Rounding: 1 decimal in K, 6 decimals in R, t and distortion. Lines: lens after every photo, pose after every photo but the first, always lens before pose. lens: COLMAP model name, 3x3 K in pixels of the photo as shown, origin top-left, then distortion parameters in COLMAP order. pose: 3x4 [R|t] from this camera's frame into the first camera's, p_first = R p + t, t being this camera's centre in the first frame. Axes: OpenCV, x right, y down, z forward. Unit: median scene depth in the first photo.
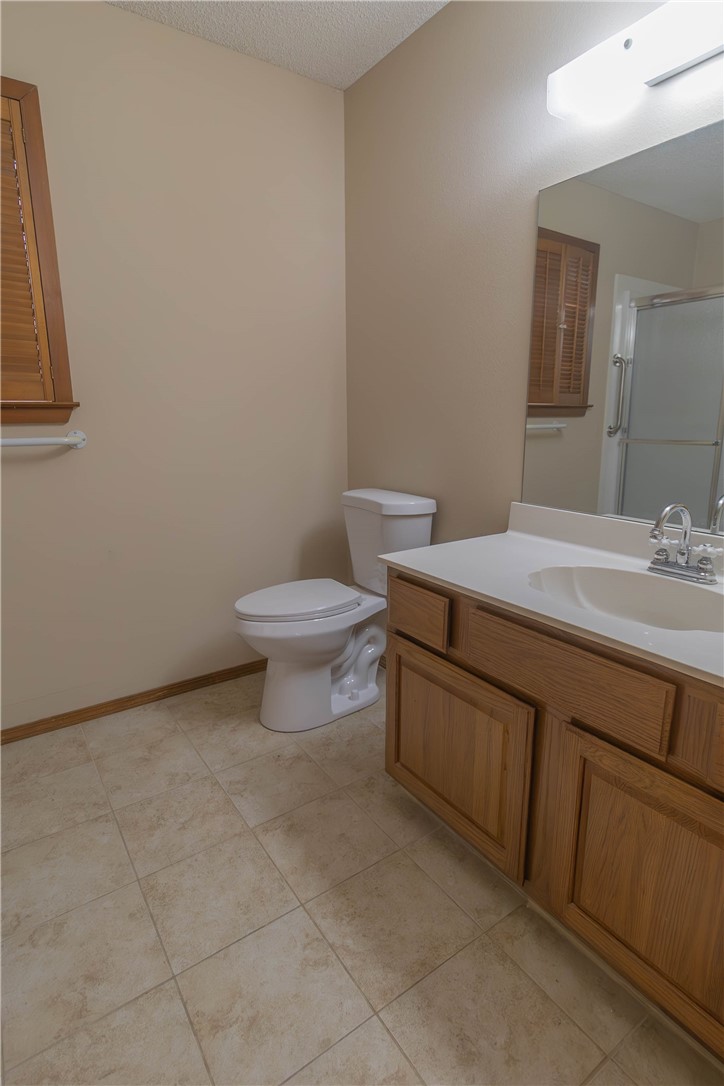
lens RADIAL K [[558.4, 0, 367.1], [0, 558.4, 537.4], [0, 0, 1]] dist [0.002565, 0.000422]
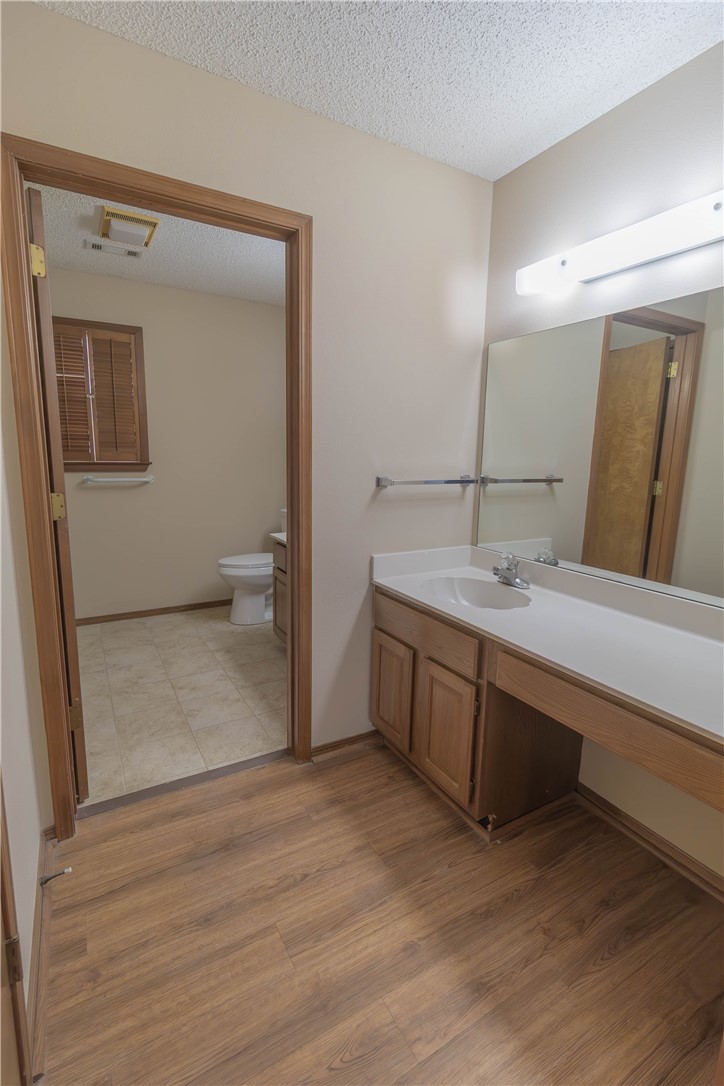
lens RADIAL K [[498.3, 0, 362.0], [0, 498.3, 543.0], [0, 0, 1]] dist [0.002811, 0.000217]
pose [[0.995489, 0.040596, -0.085757, 0.755053], [-0.044209, 0.998194, -0.040662, 0.181087], [0.083952, 0.044270, 0.995486, -1.340609]]
